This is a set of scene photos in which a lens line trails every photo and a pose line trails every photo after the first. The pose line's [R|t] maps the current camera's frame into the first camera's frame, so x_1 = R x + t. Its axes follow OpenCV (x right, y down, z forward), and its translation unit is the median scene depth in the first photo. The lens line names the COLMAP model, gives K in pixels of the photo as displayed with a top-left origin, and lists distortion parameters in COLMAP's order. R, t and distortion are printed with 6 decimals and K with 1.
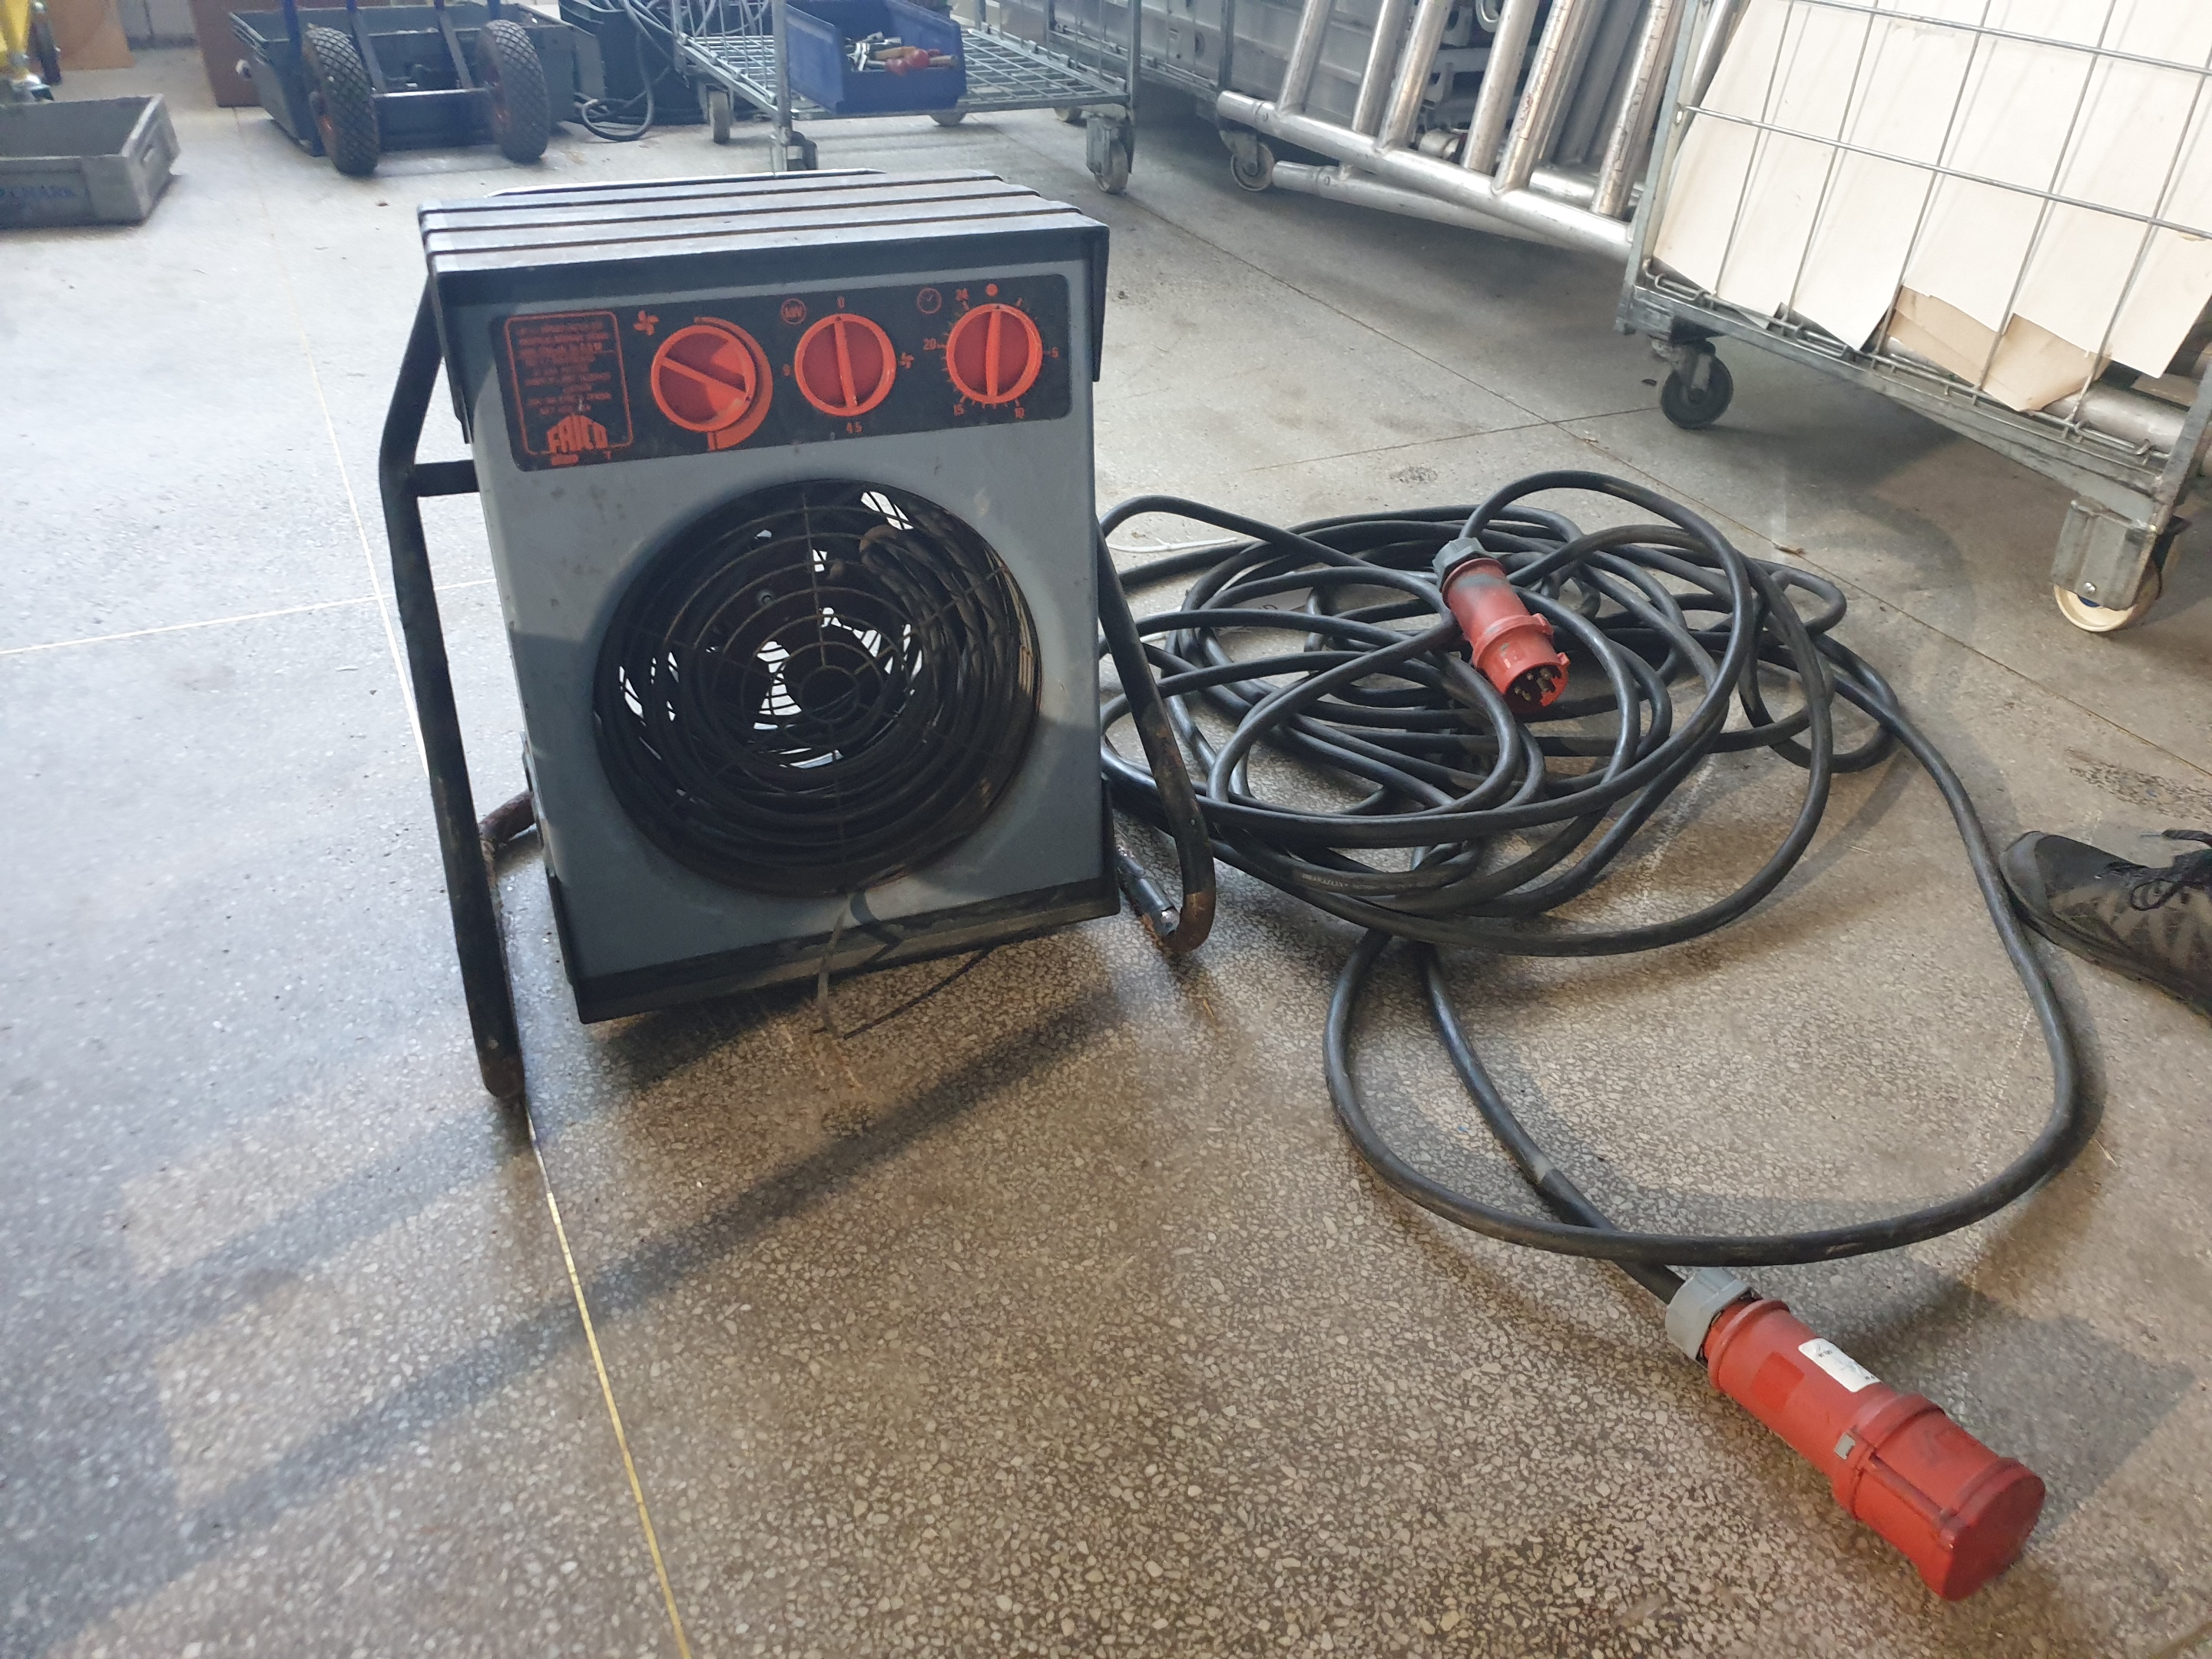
lens RADIAL K [[1682.2, 0, 1044.3], [0, 1682.2, 830.8], [0, 0, 1]] dist [0.063482, -0.144006]
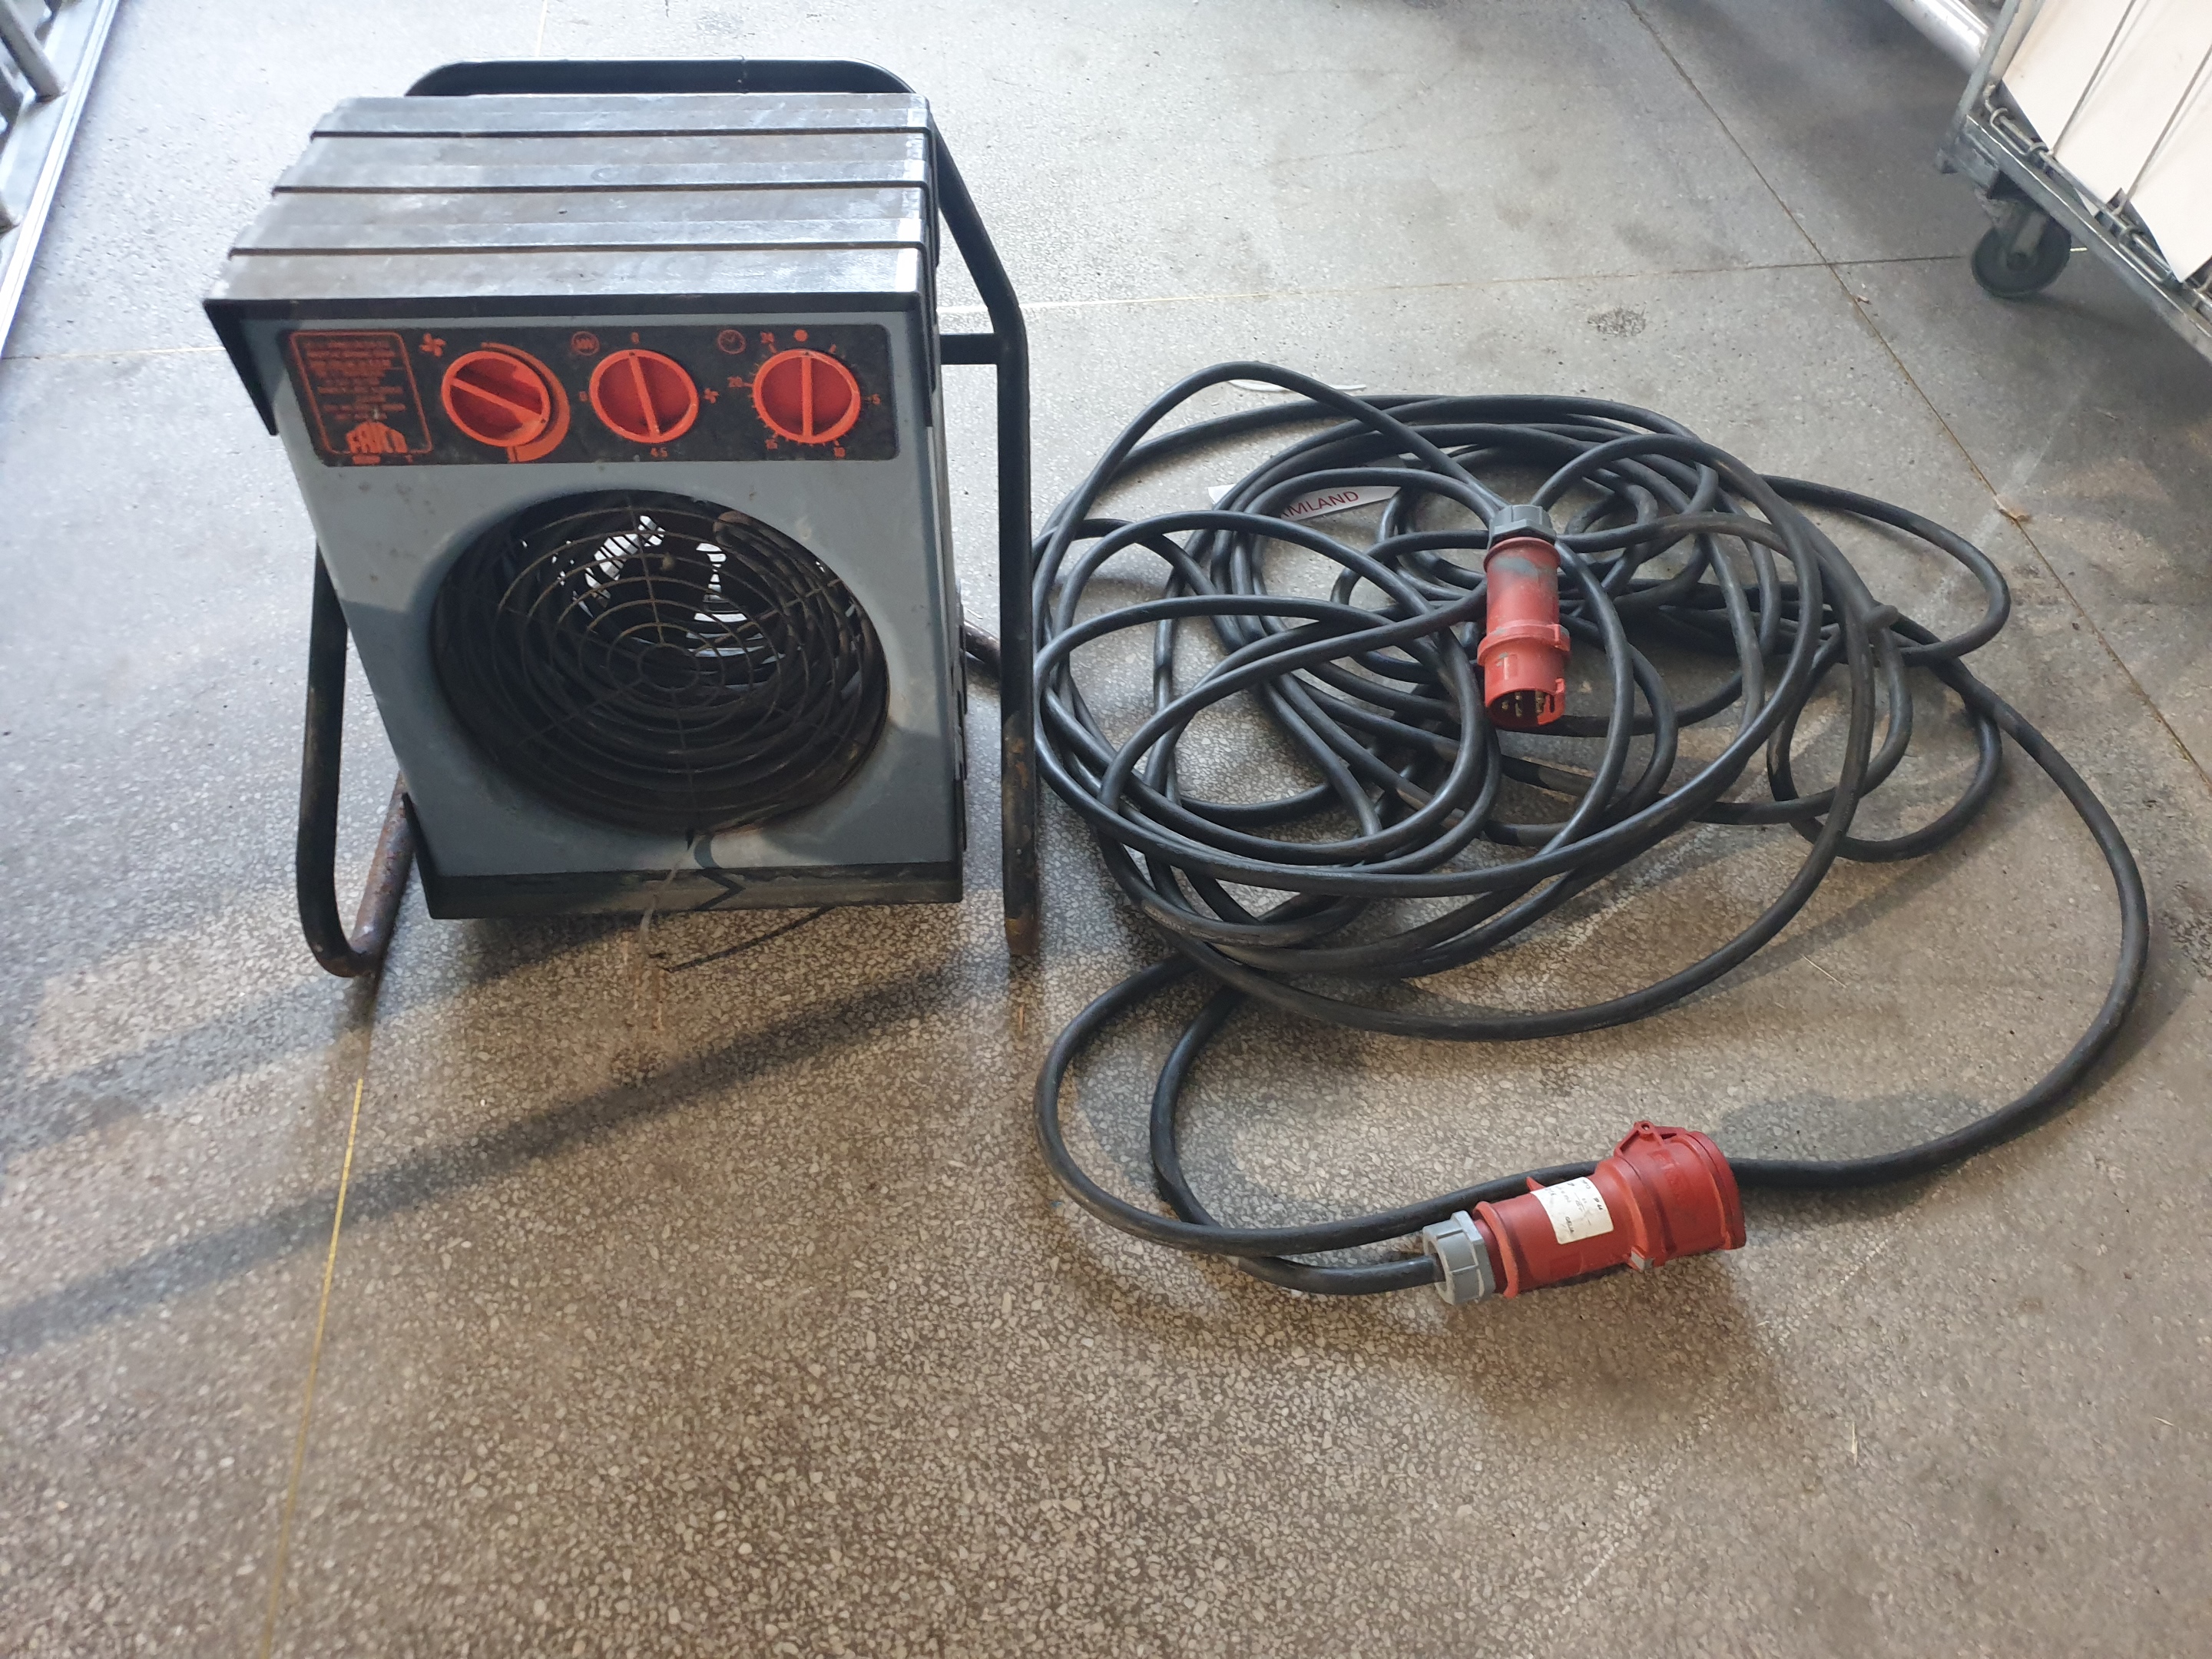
lens RADIAL K [[1678.6, 0, 1105.4], [0, 1678.6, 723.4], [0, 0, 1]] dist [-0.027396, 0.049164]
pose [[0.953414, 0.216067, -0.210514, 0.390755], [-0.155086, 0.949632, 0.272301, -0.419389], [0.258746, -0.226968, 0.938902, 0.142238]]
